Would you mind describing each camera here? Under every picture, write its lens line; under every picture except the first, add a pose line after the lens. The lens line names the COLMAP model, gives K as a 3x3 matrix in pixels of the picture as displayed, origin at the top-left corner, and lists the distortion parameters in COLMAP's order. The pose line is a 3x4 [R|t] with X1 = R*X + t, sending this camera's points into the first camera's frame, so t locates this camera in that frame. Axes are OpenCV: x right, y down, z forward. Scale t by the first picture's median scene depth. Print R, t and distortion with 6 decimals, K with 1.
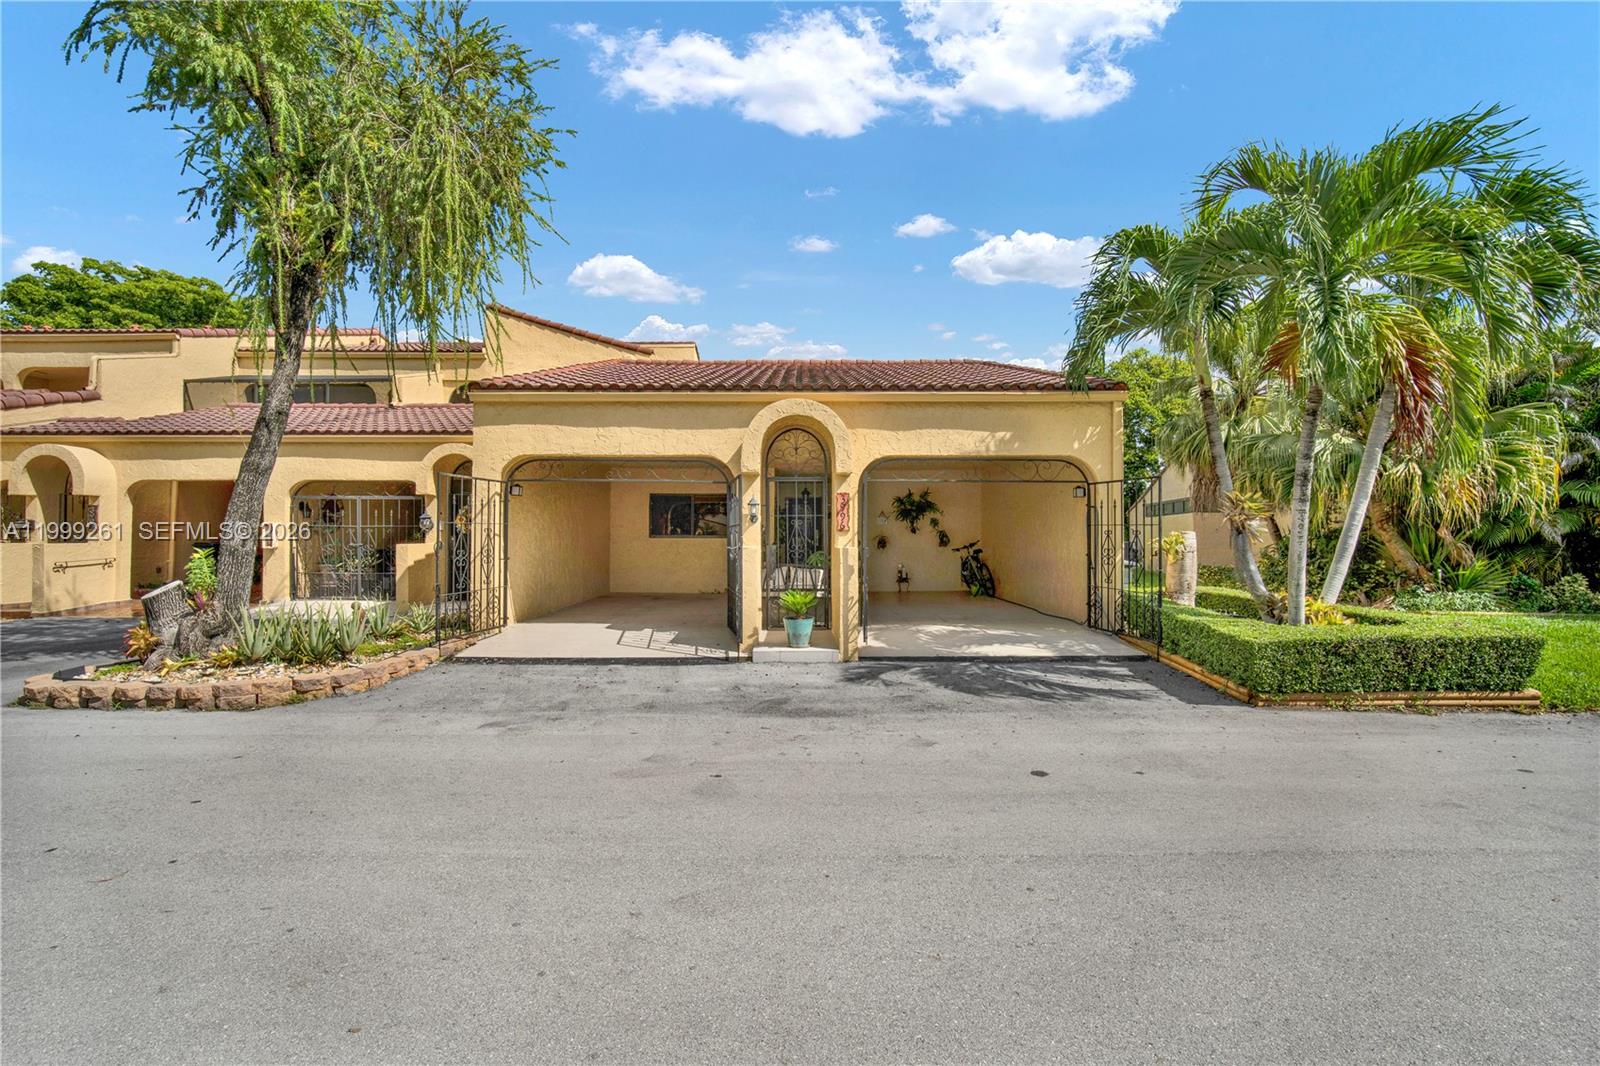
lens RADIAL K [[709.1, 0, 800.0], [0, 709.1, 533.0], [0, 0, 1]] dist [-0.001898, 0.000401]
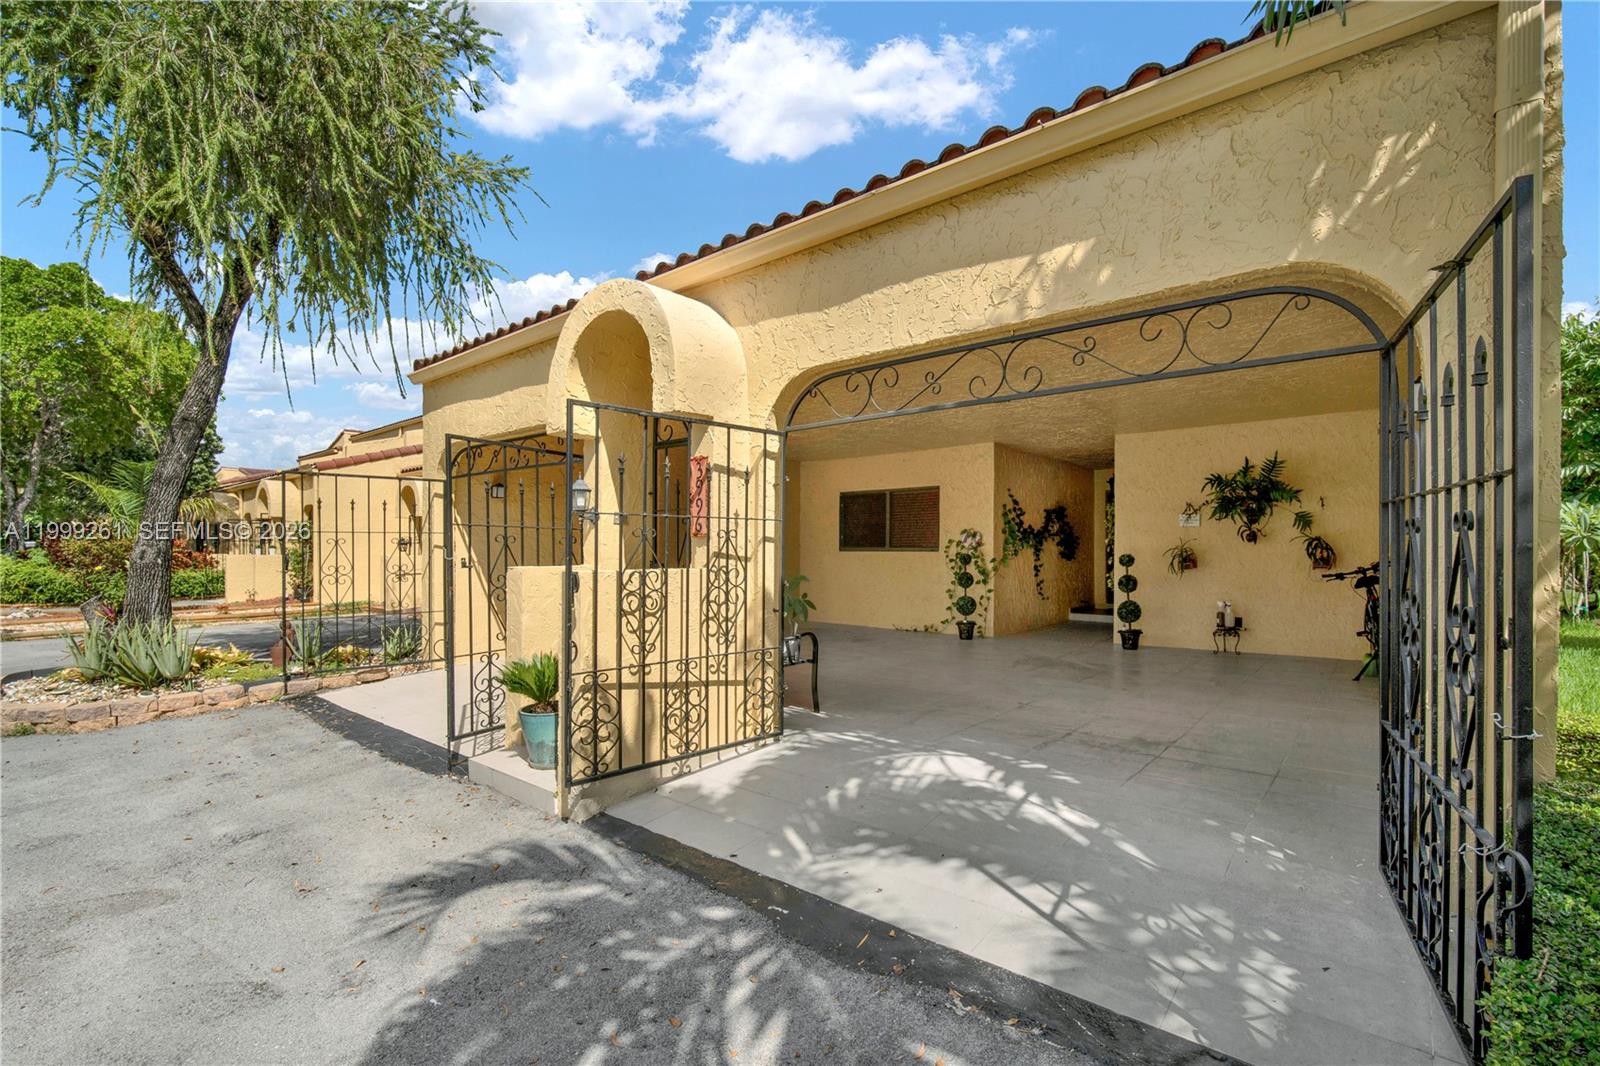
lens RADIAL K [[715.9, 0, 799.3], [0, 715.9, 553.1], [0, 0, 1]] dist [-0.000757, -0.000100]
pose [[0.764678, 0.002071, -0.644409, 0.247762], [0.002969, 0.999973, 0.006737, 0.003768], [0.644405, -0.007065, 0.764651, 0.384748]]
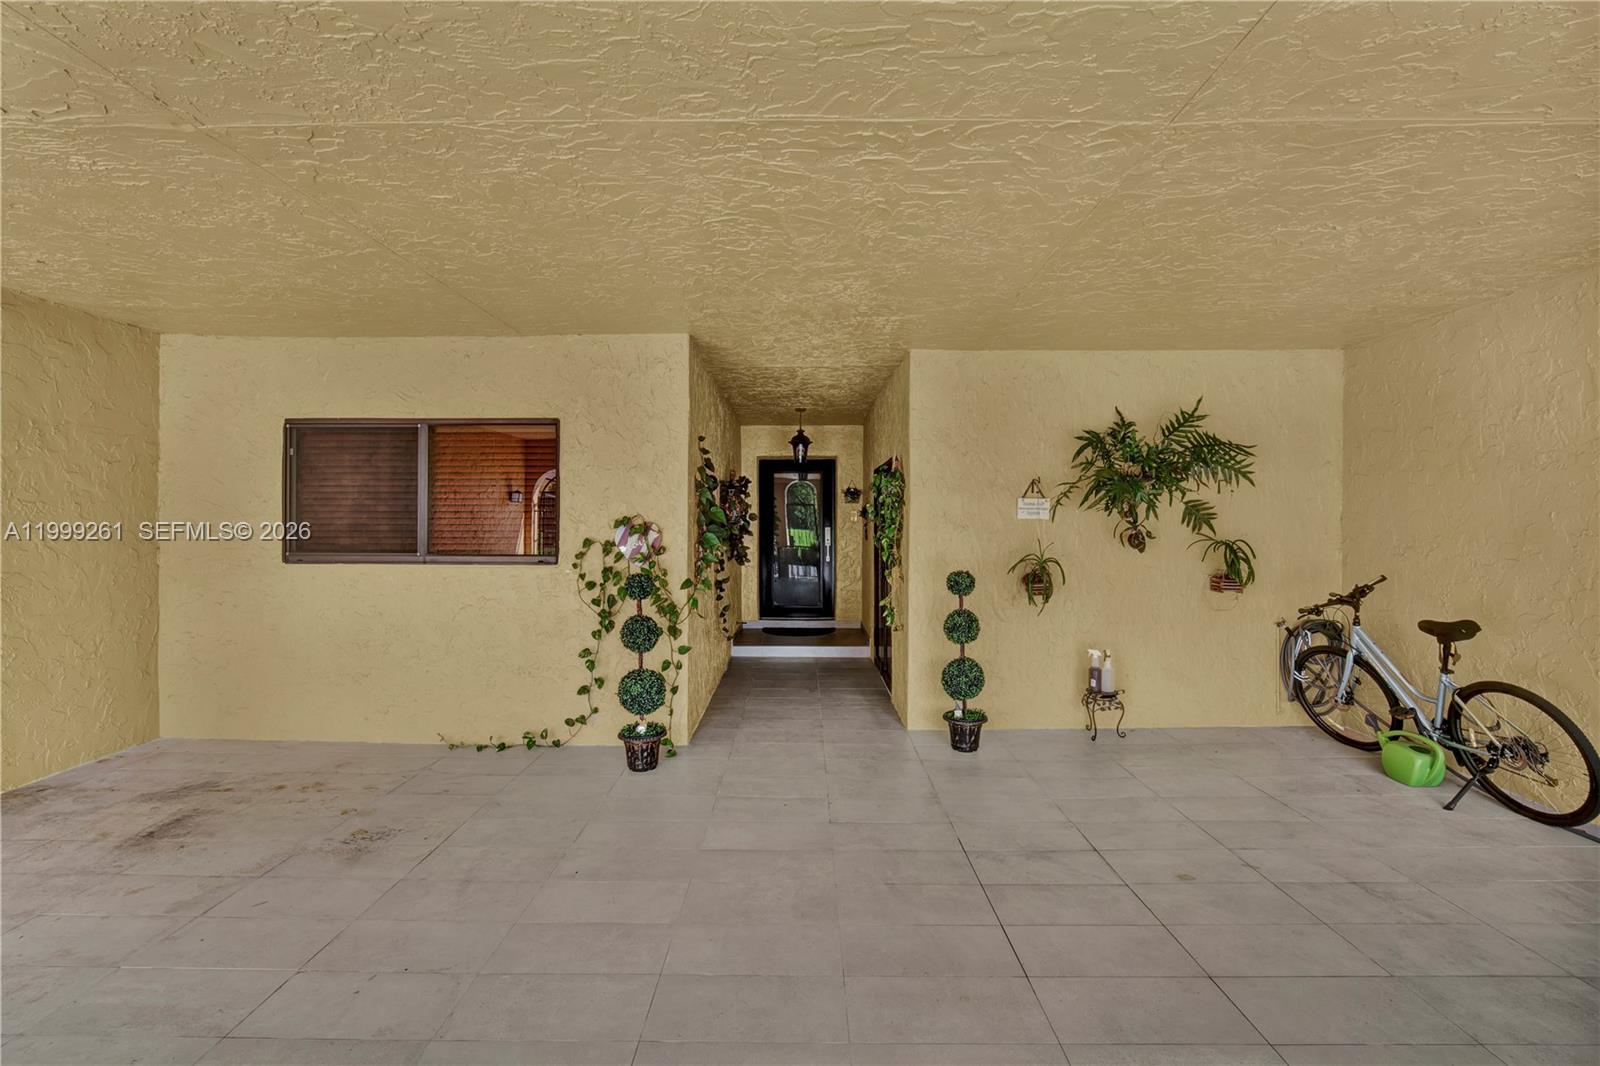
lens RADIAL K [[714.7, 0, 794.9], [0, 714.7, 526.0], [0, 0, 1]] dist [-0.000745, -0.000192]
pose [[0.999999, 0.001451, -0.000554, 0.008235], [-0.001444, 0.999926, 0.012106, -0.013630], [0.000572, -0.012105, 0.999927, 0.689769]]
